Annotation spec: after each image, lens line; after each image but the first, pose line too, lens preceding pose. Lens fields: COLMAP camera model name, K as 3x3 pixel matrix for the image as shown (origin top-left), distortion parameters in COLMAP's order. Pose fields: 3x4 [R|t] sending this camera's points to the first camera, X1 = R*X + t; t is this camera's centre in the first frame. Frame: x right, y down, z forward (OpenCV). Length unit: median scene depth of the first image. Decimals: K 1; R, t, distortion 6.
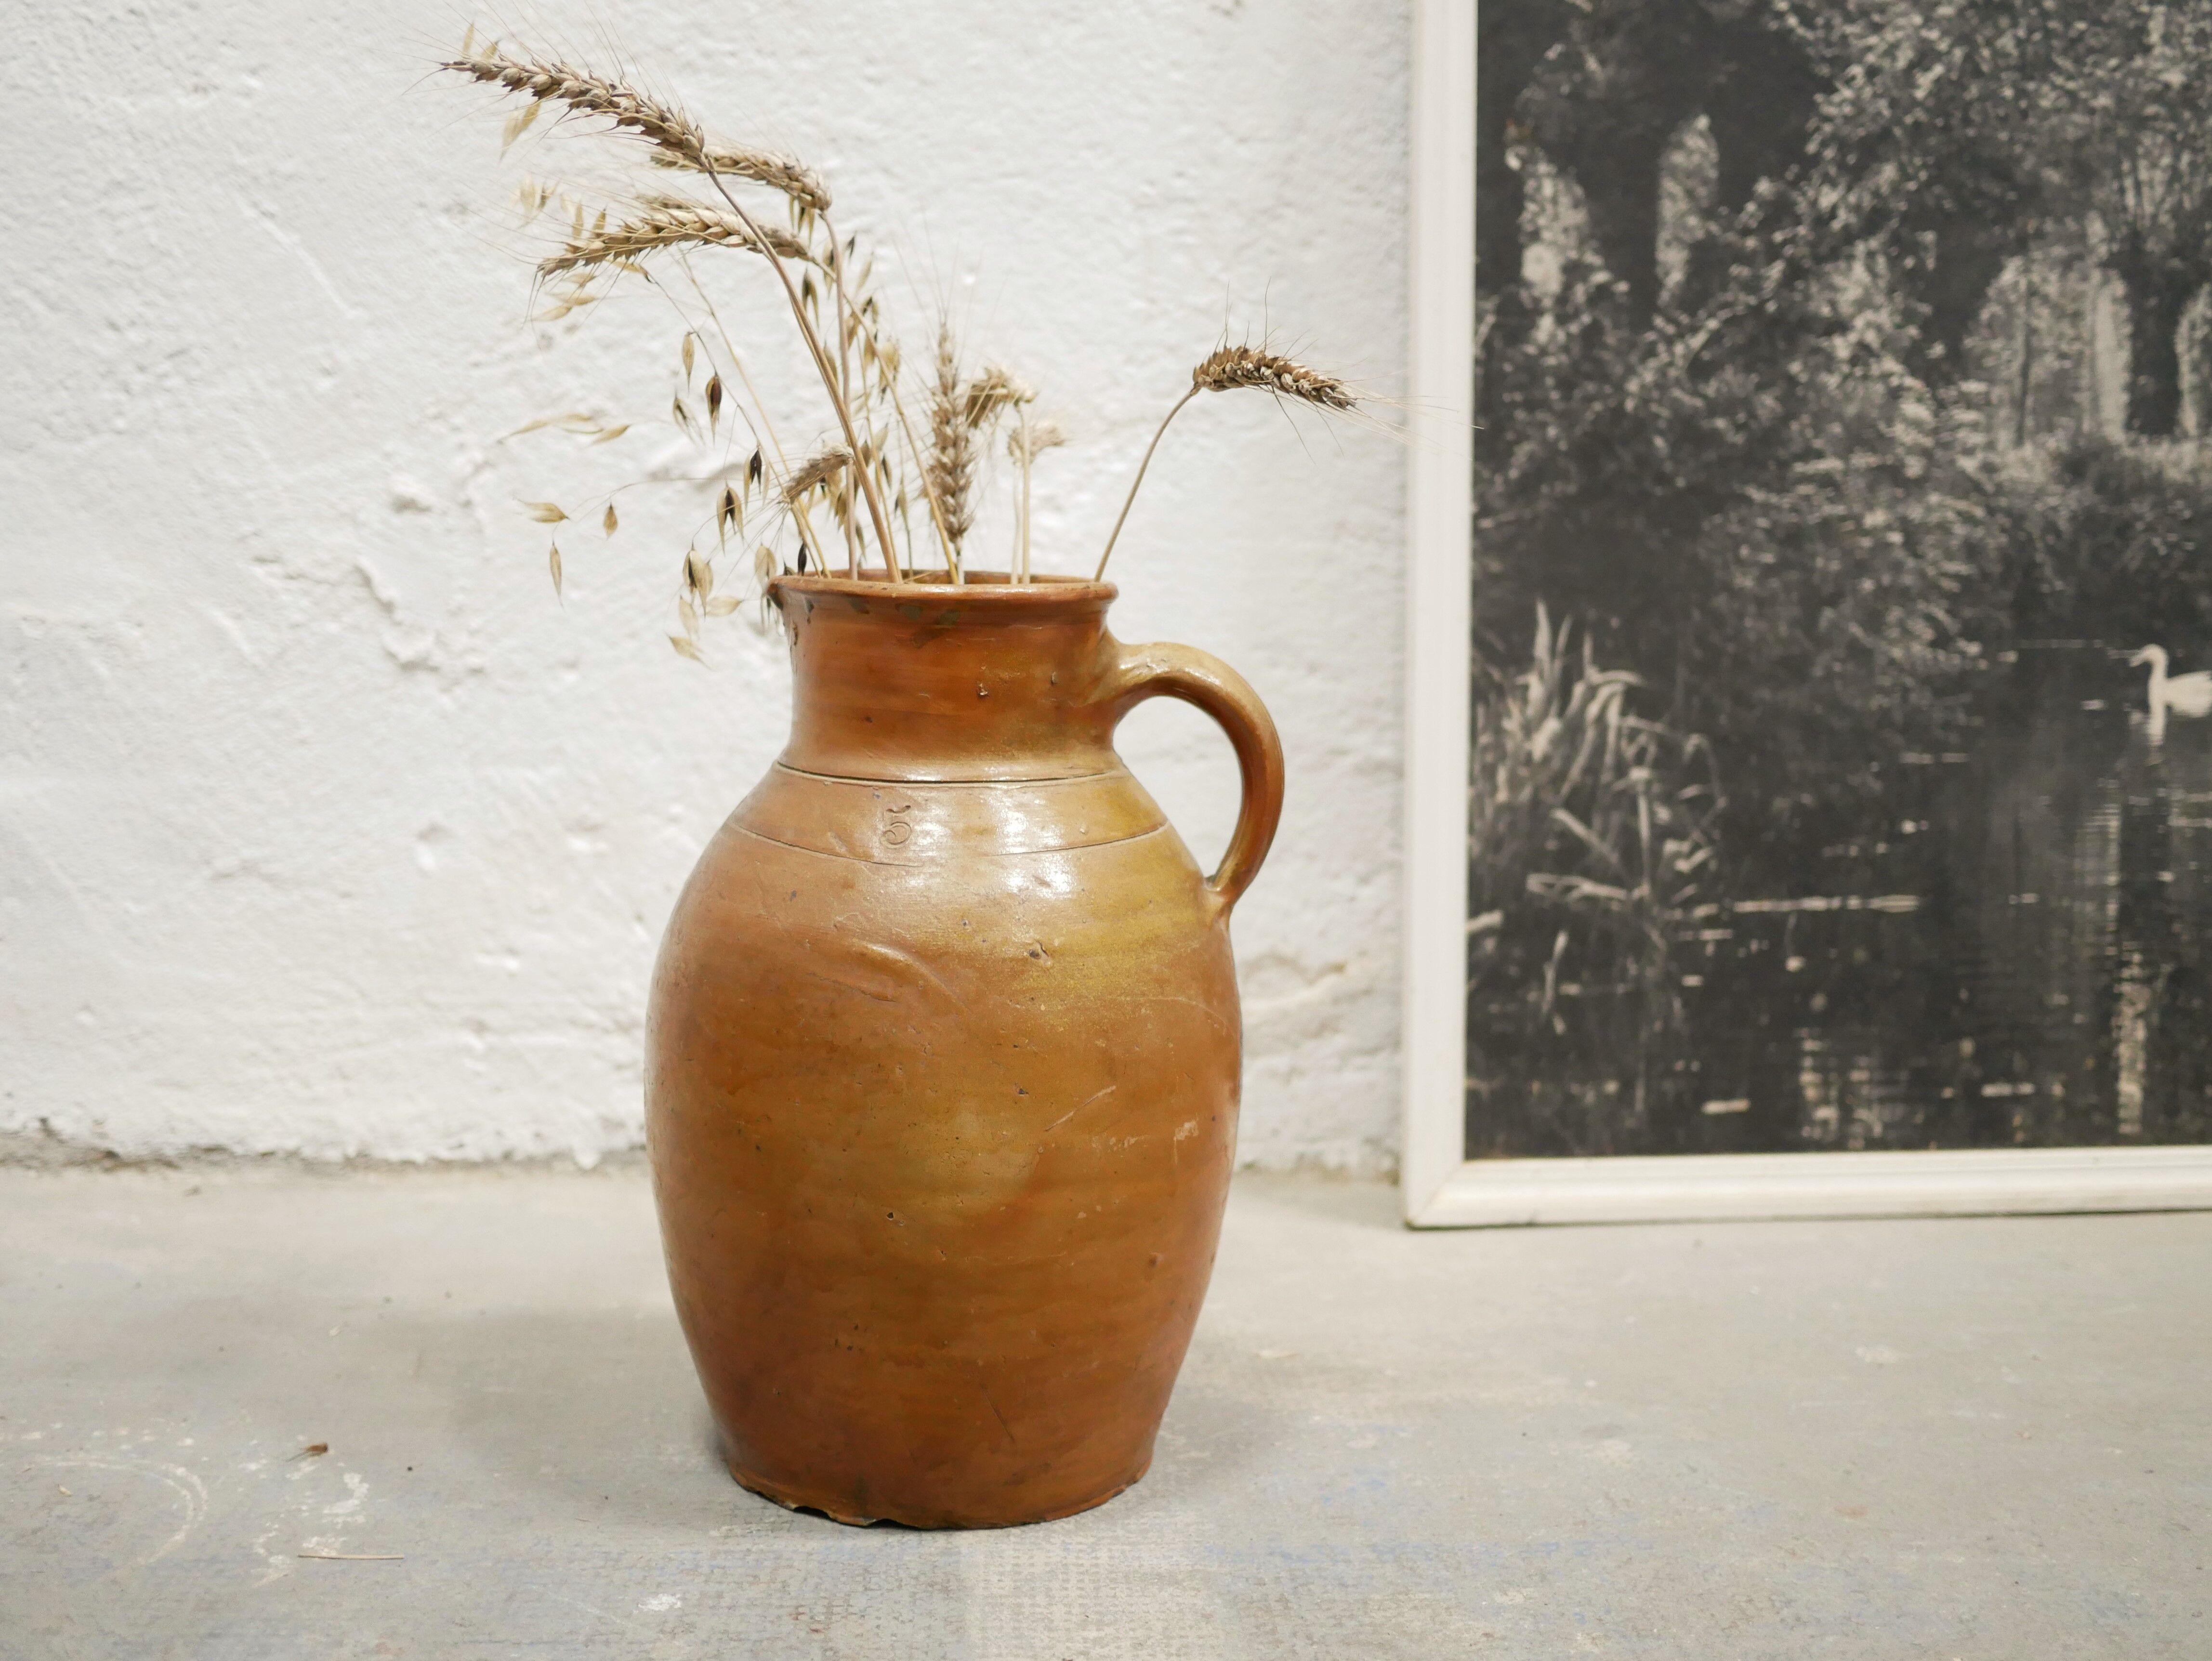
lens RADIAL K [[2564.4, 0, 1112.4], [0, 2564.4, 829.1], [0, 0, 1]] dist [-0.022586, 0.019200]
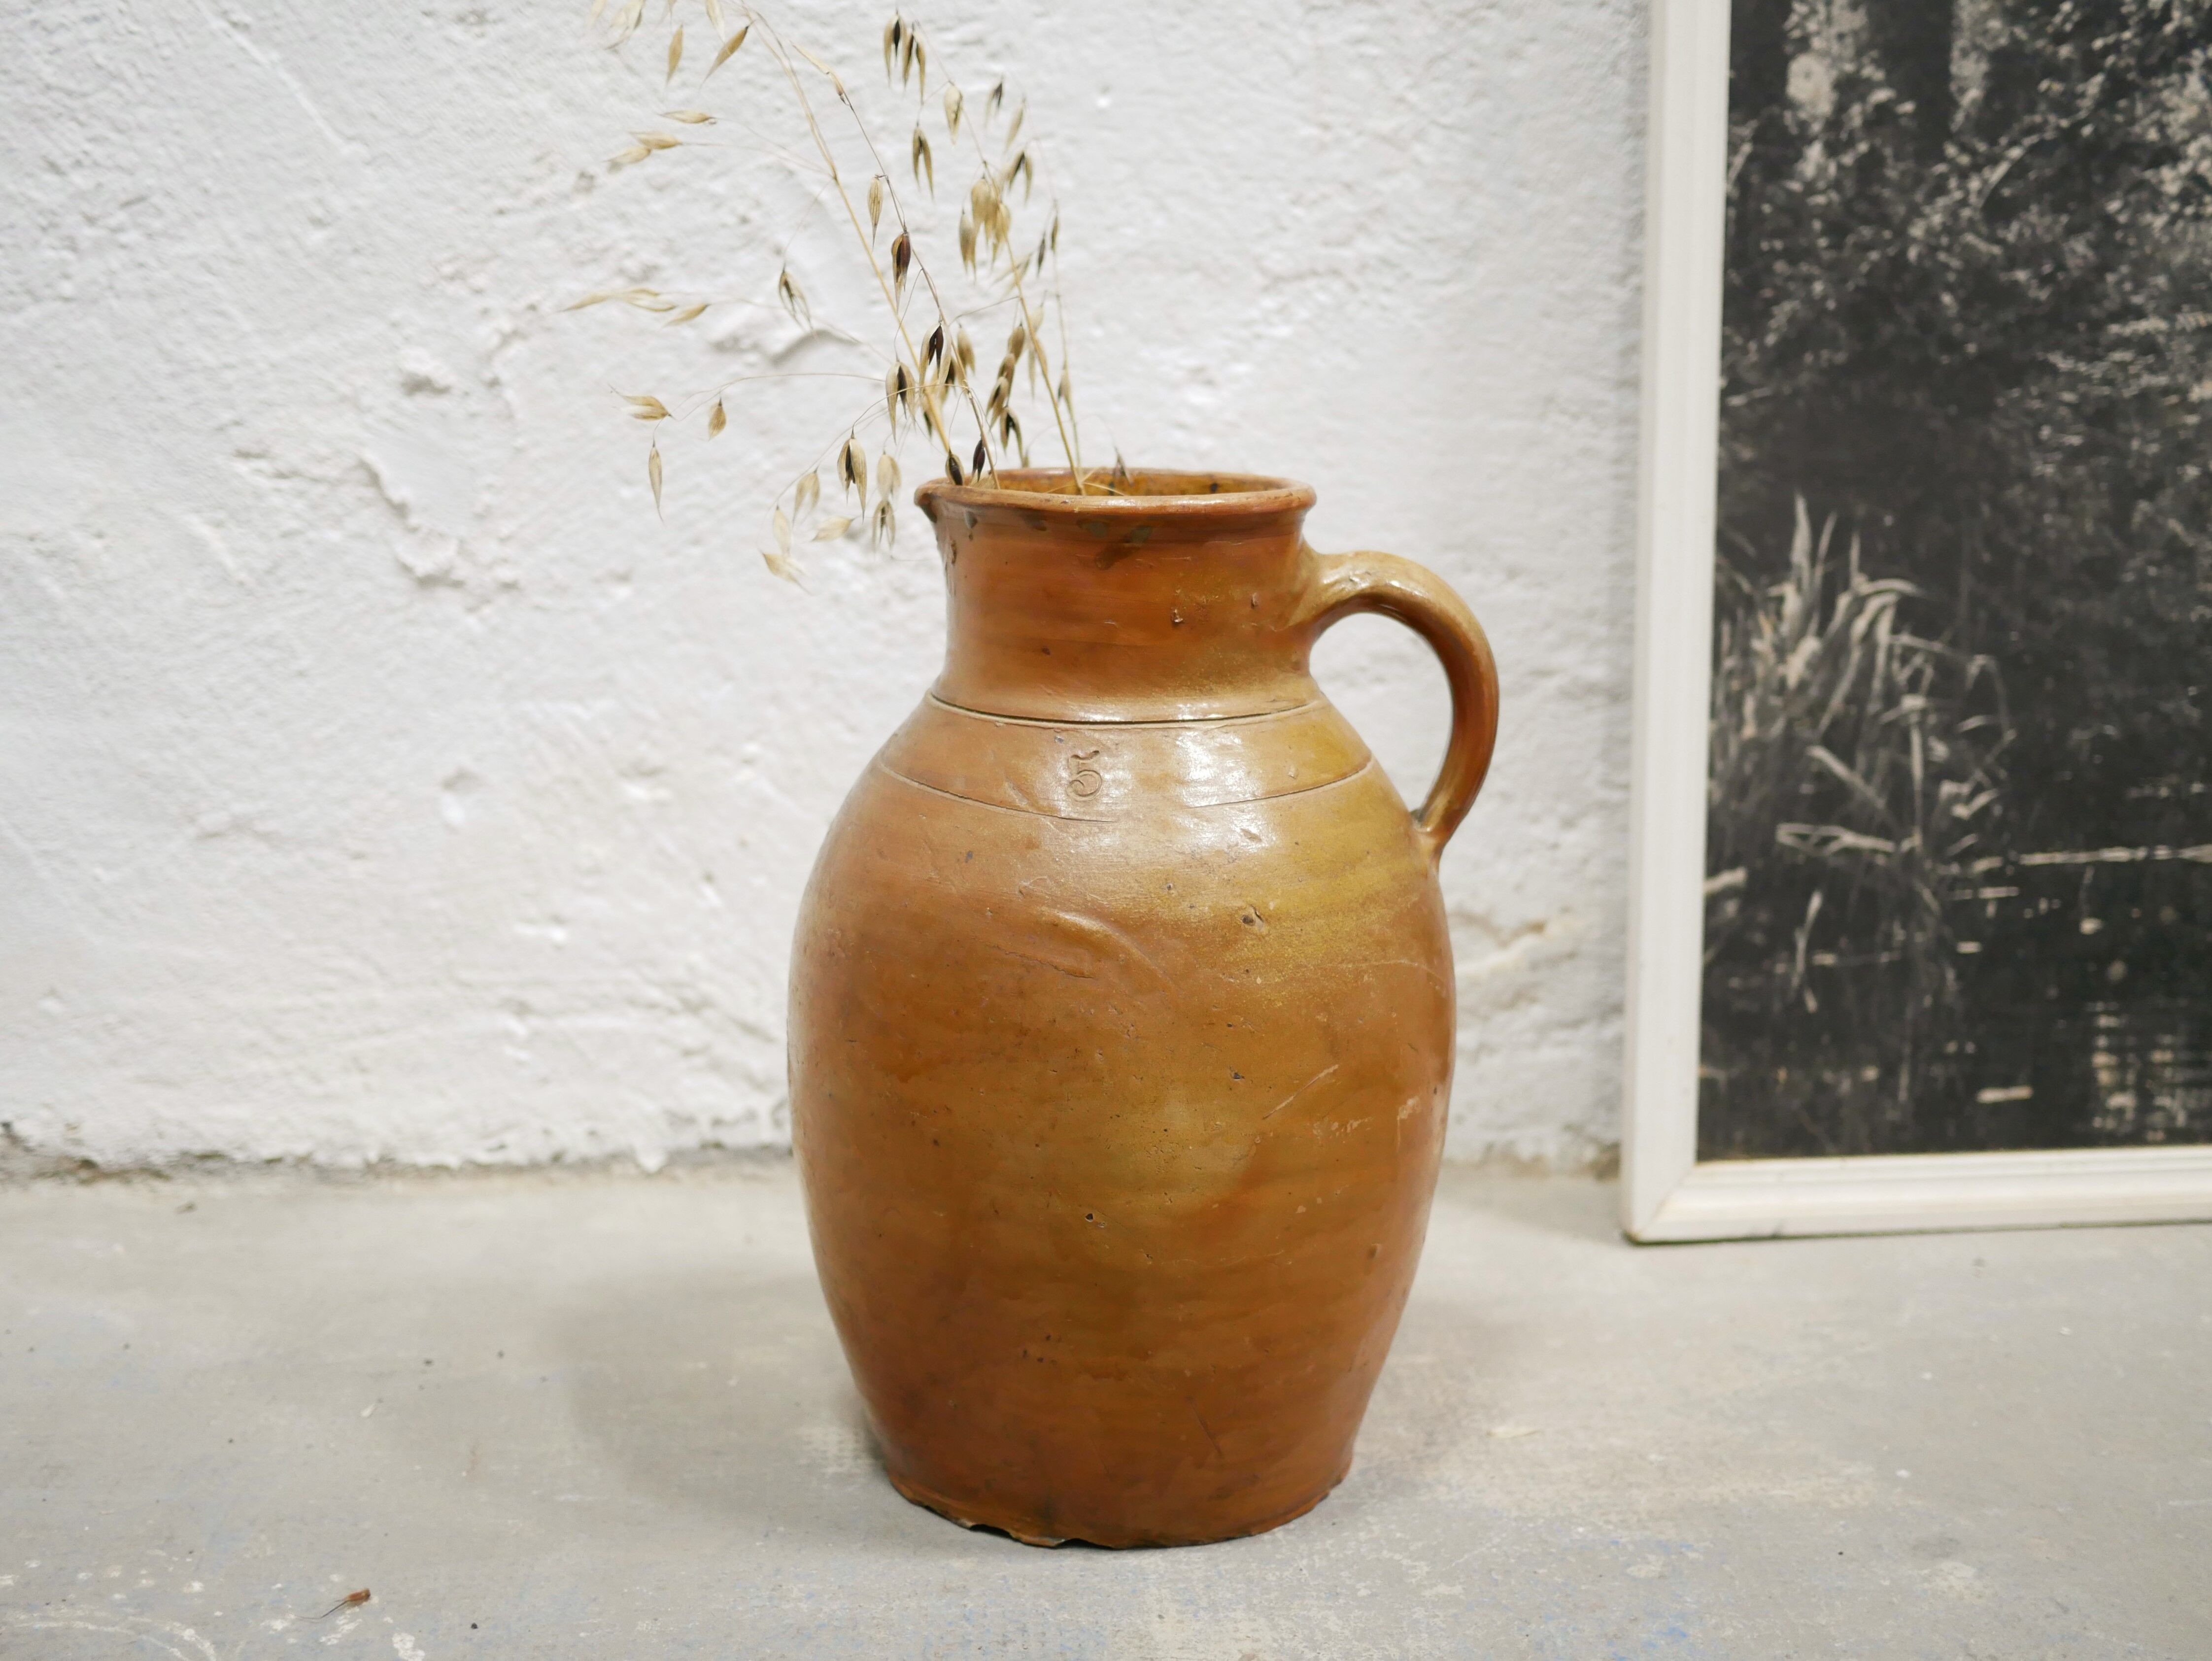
lens RADIAL K [[2597.9, 0, 1106.0], [0, 2597.9, 830.5], [0, 0, 1]] dist [-0.023789, 0.025028]
pose [[0.999969, -0.007159, 0.003134, -0.059098], [0.006903, 0.997148, 0.075153, -0.045085], [-0.003663, -0.075129, 0.997167, 0.158603]]
